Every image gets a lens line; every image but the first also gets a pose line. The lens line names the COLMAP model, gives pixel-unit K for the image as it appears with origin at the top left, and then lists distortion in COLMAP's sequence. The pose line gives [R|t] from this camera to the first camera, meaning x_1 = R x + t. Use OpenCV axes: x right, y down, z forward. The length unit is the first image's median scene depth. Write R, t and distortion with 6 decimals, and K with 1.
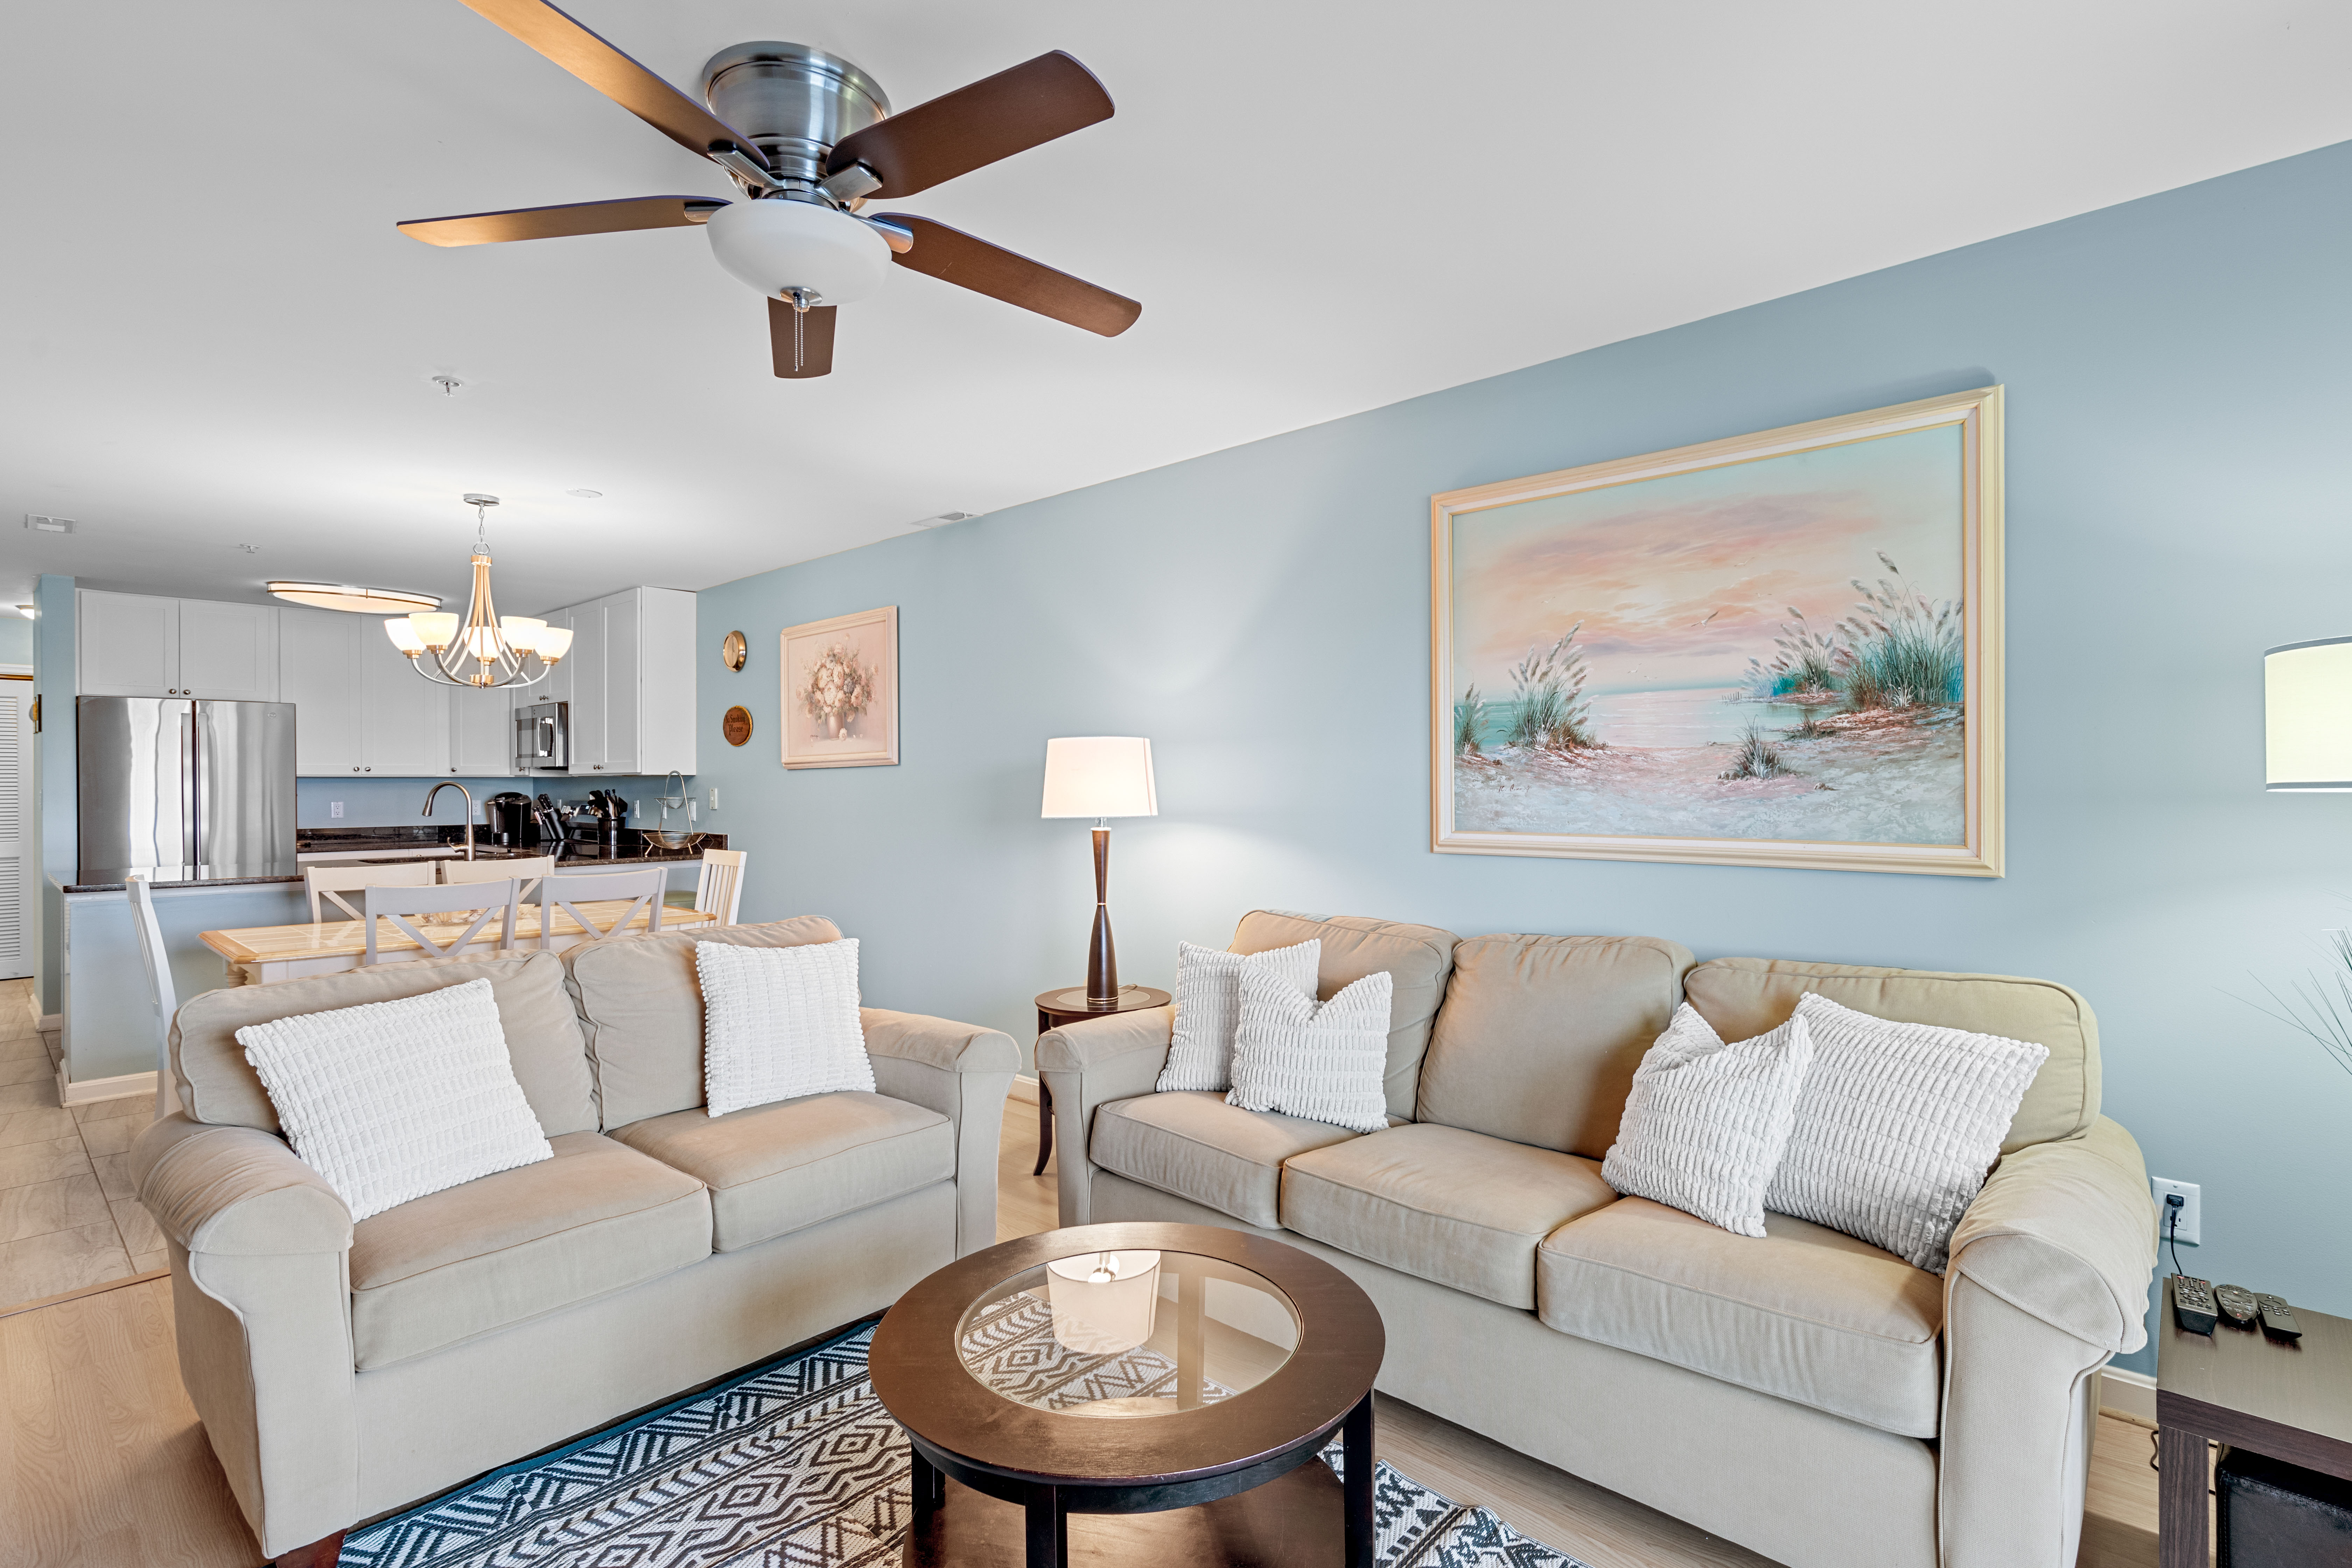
lens RADIAL K [[1122.5, 0, 1184.6], [0, 1122.5, 781.1], [0, 0, 1]] dist [0.032066, -0.000057]
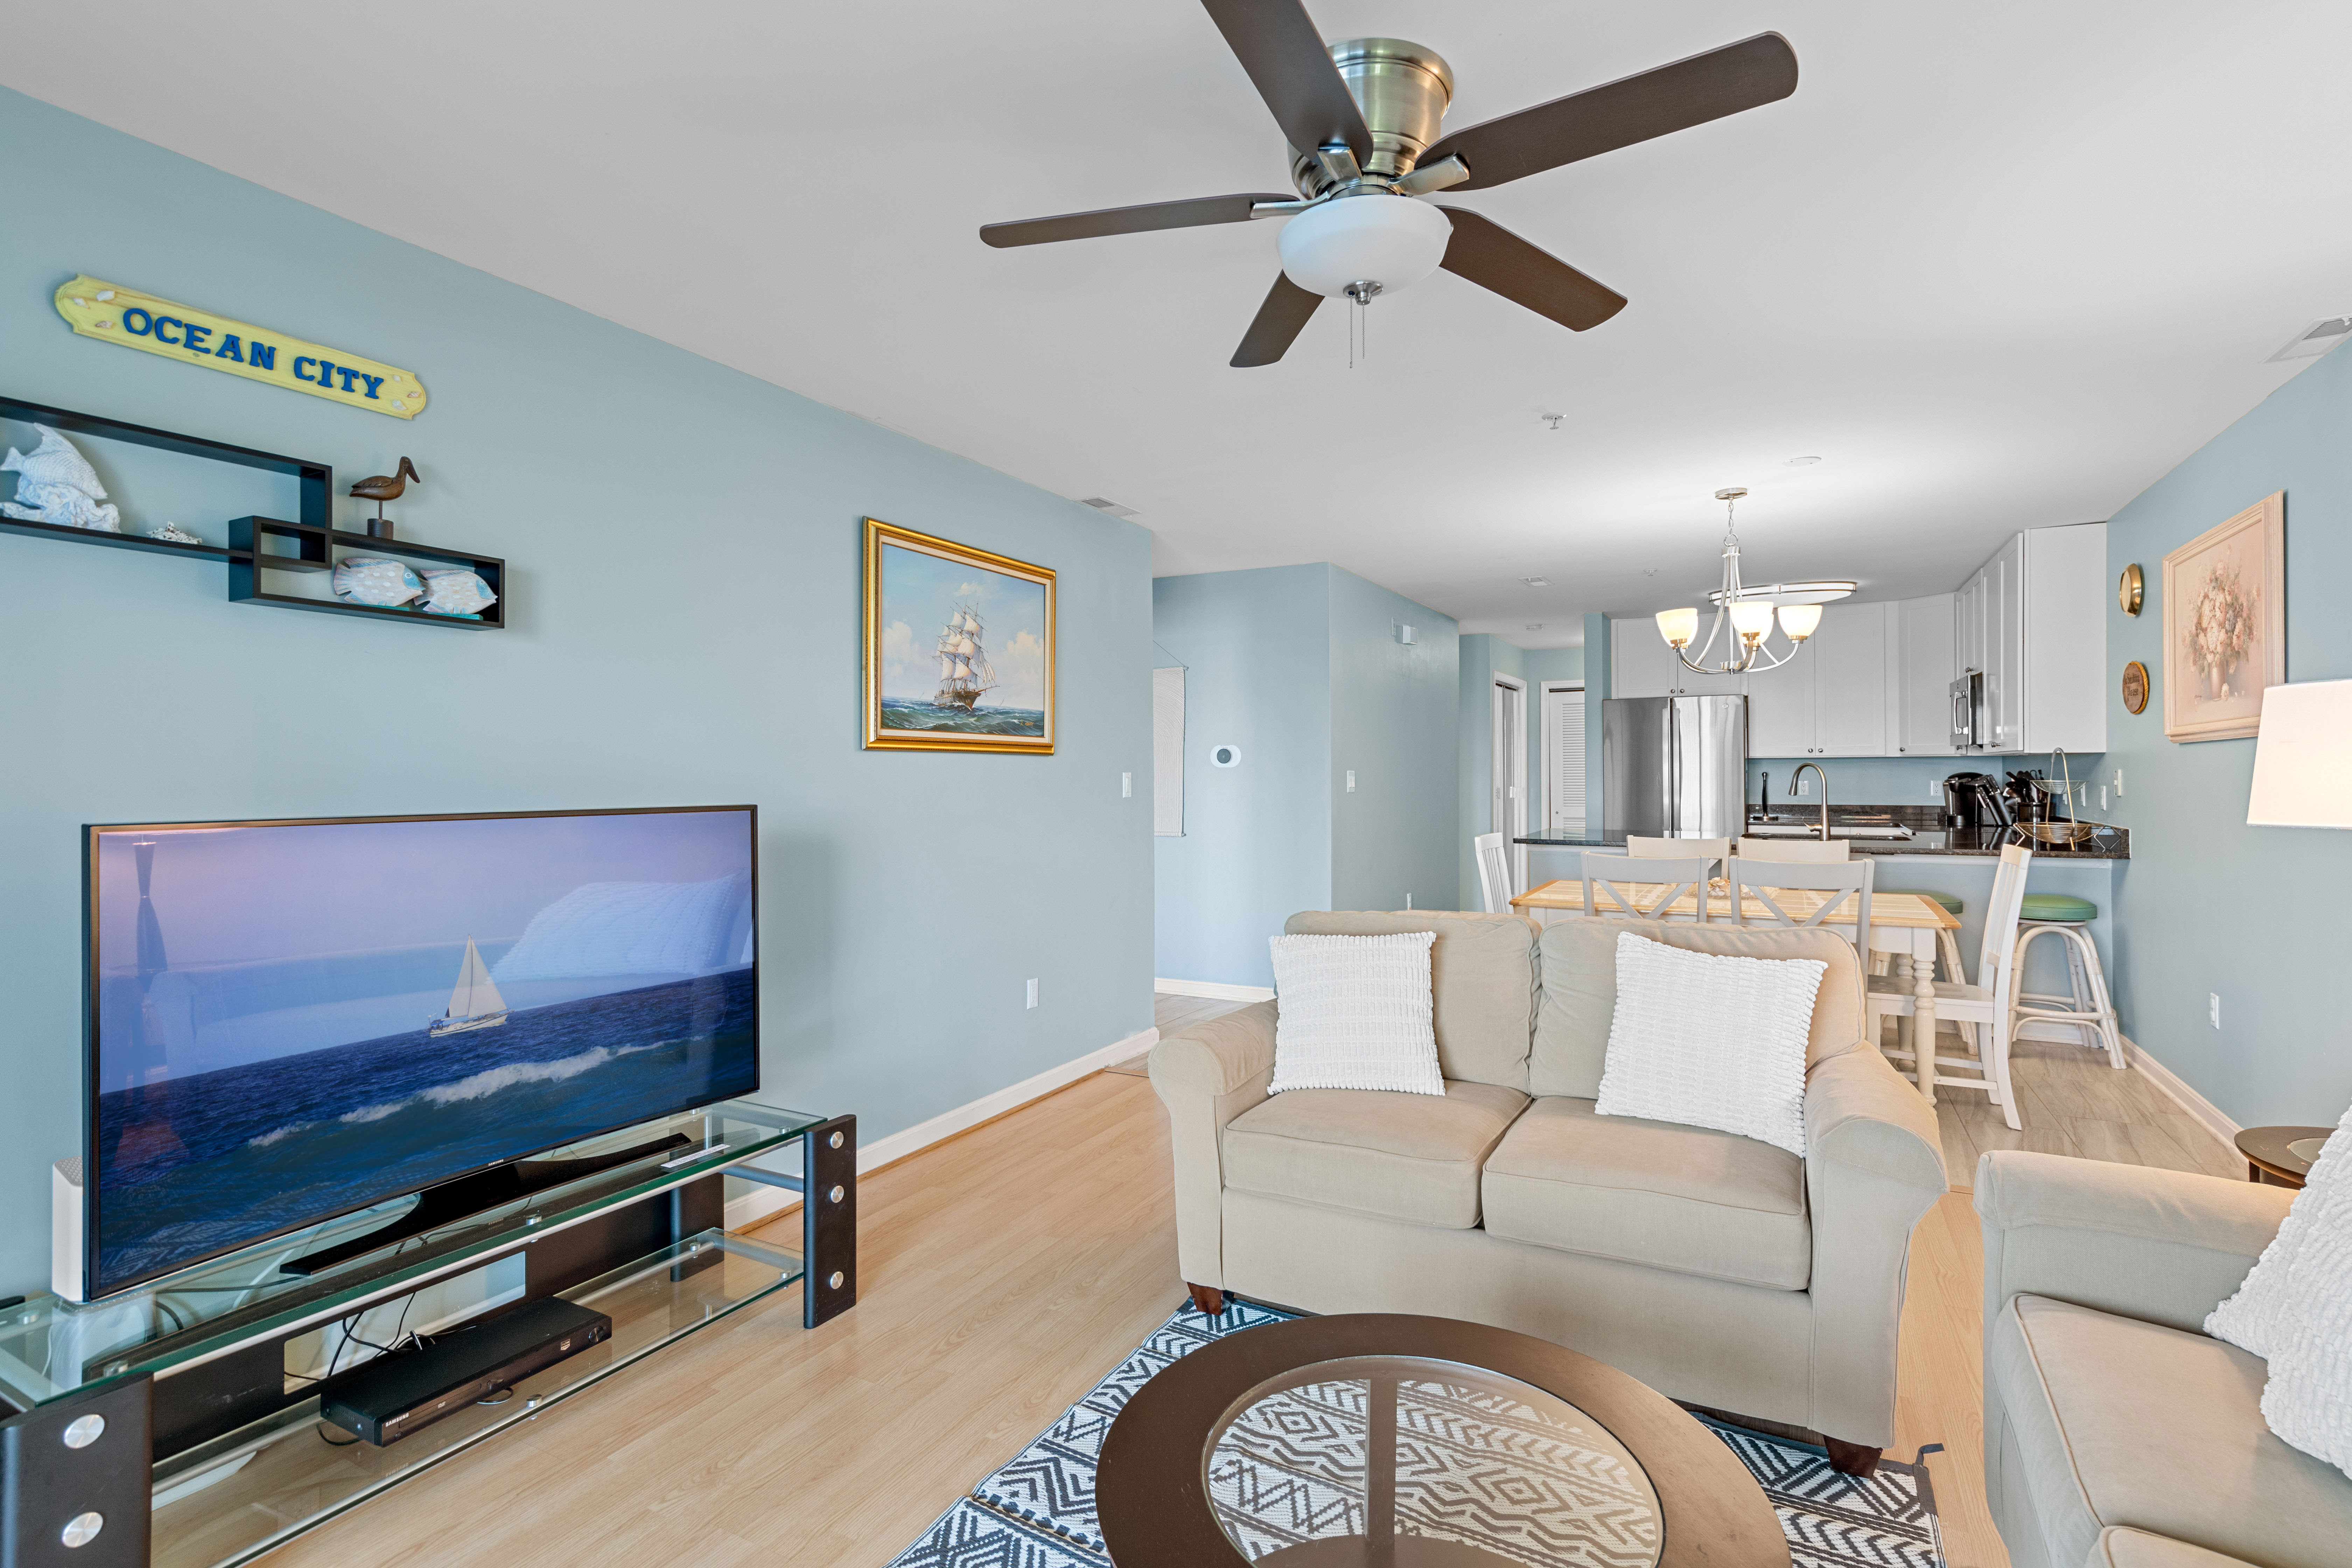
lens RADIAL K [[1106.0, 0, 1171.5], [0, 1106.0, 774.8], [0, 0, 1]] dist [-0.002682, -0.001110]
pose [[0.243887, 0.006447, -0.969782, 0.184438], [0.006939, 0.999941, 0.008392, -0.000706], [0.969779, -0.008776, 0.243827, 0.192706]]
